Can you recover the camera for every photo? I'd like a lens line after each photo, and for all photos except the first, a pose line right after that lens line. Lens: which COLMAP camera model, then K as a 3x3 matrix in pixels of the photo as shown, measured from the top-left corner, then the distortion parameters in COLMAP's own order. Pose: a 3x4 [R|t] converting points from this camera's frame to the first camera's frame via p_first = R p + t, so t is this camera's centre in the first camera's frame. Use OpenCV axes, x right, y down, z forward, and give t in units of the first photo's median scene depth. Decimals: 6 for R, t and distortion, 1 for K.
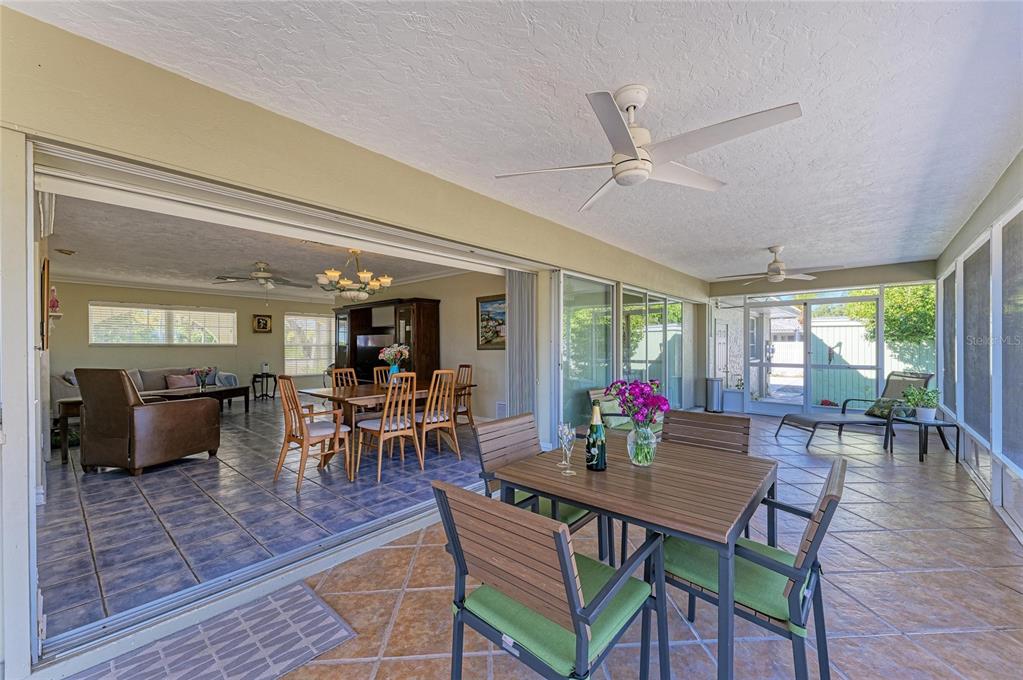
lens RADIAL K [[401.6, 0, 516.1], [0, 401.6, 346.4], [0, 0, 1]] dist [0.018887, -0.005700]
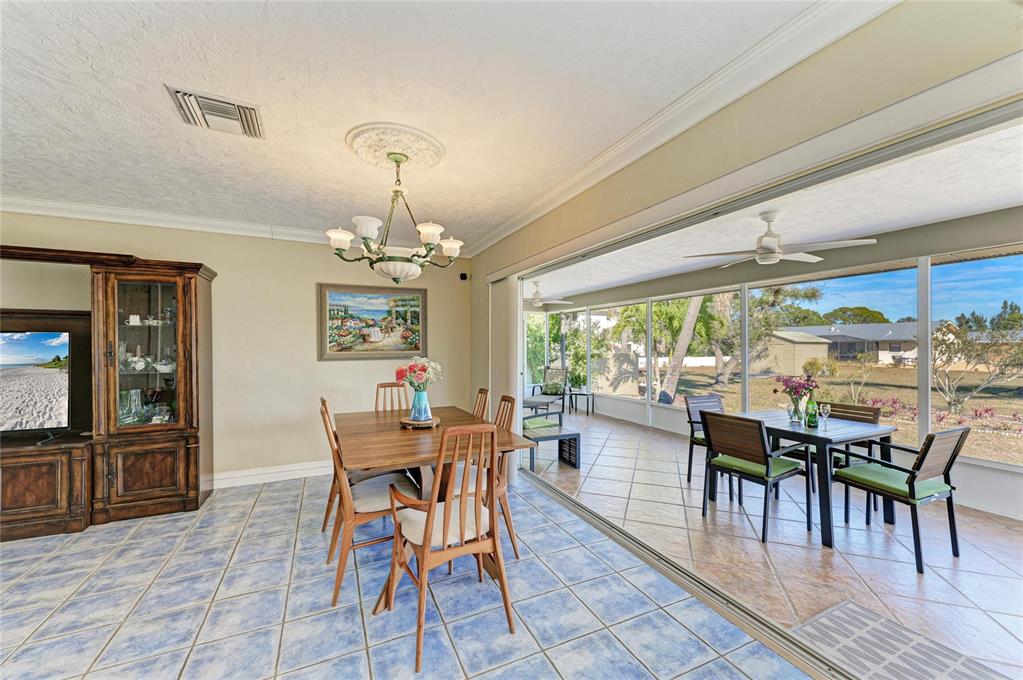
lens RADIAL K [[401.6, 0, 516.8], [0, 401.6, 347.5], [0, 0, 1]] dist [0.018887, -0.005700]
pose [[0.400462, 0.000069, 0.916313, -0.586659], [-0.000826, 1.000000, 0.000286, -0.014832], [-0.916313, -0.000872, 0.400462, 0.437885]]
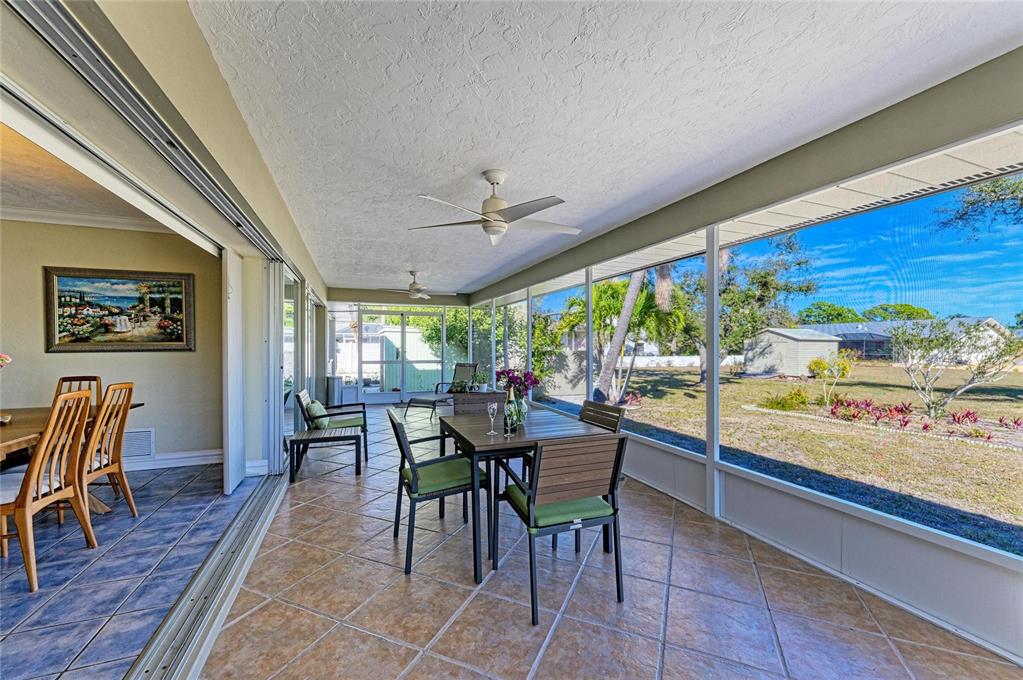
lens RADIAL K [[401.6, 0, 517.2], [0, 401.6, 347.3], [0, 0, 1]] dist [0.018887, -0.005700]
pose [[0.456267, -0.000992, 0.889842, -0.323329], [-0.000118, 0.999999, 0.001175, -0.000651], [-0.889843, -0.000641, 0.456267, 0.090414]]
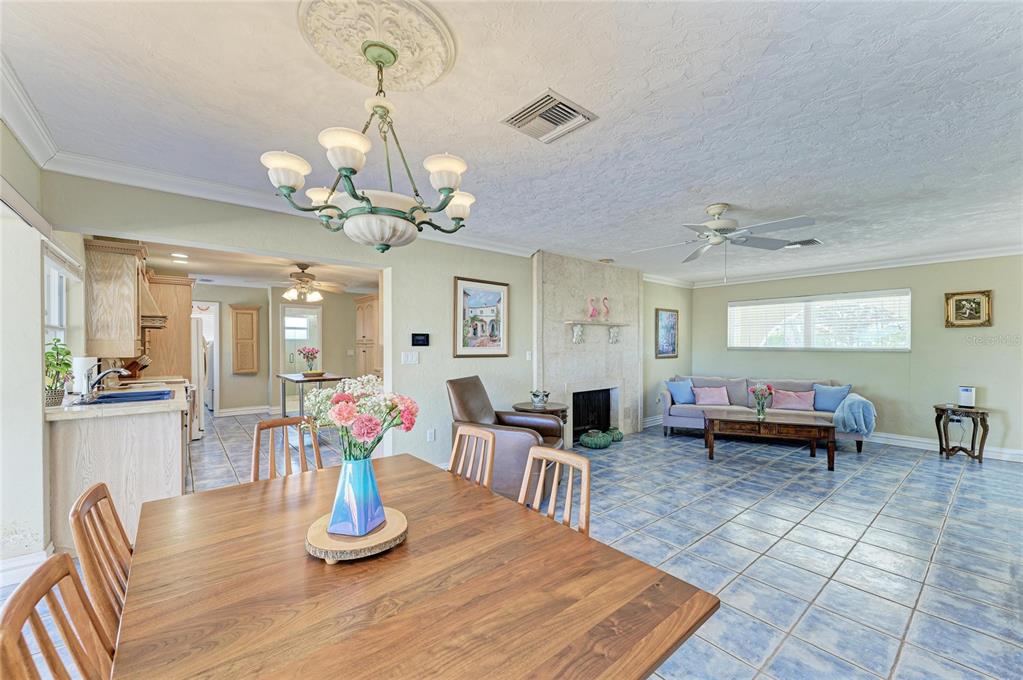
lens RADIAL K [[401.6, 0, 516.7], [0, 401.6, 343.6], [0, 0, 1]] dist [0.018887, -0.005700]
pose [[-0.162125, 0.001080, -0.986770, -0.039716], [-0.002626, 0.999995, 0.001526, -0.018527], [0.986767, 0.002839, -0.162122, 0.830372]]
